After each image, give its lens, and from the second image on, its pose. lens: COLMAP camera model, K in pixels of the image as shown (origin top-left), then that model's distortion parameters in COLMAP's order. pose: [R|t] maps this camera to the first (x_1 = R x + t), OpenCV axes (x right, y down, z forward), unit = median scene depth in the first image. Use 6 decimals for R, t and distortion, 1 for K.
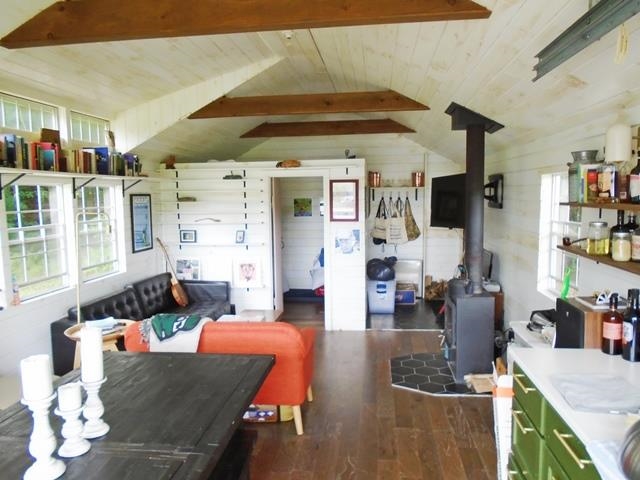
lens RADIAL K [[482.0, 0, 320.0], [0, 482.0, 240.0], [0, 0, 1]] dist [-0.054853, 0.038770]
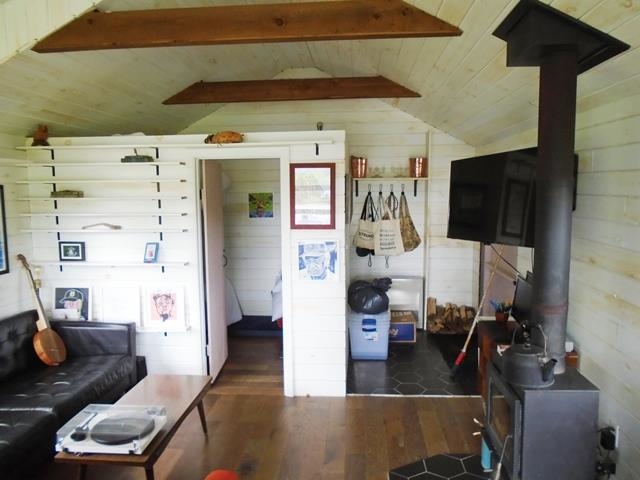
lens RADIAL K [[482.0, 0, 320.0], [0, 482.0, 240.0], [0, 0, 1]] dist [-0.054853, 0.038770]
pose [[0.999147, -0.000308, 0.041288, 0.033204], [-0.000142, 0.999941, 0.010903, -0.030993], [-0.041289, -0.010899, 0.999088, 0.361533]]
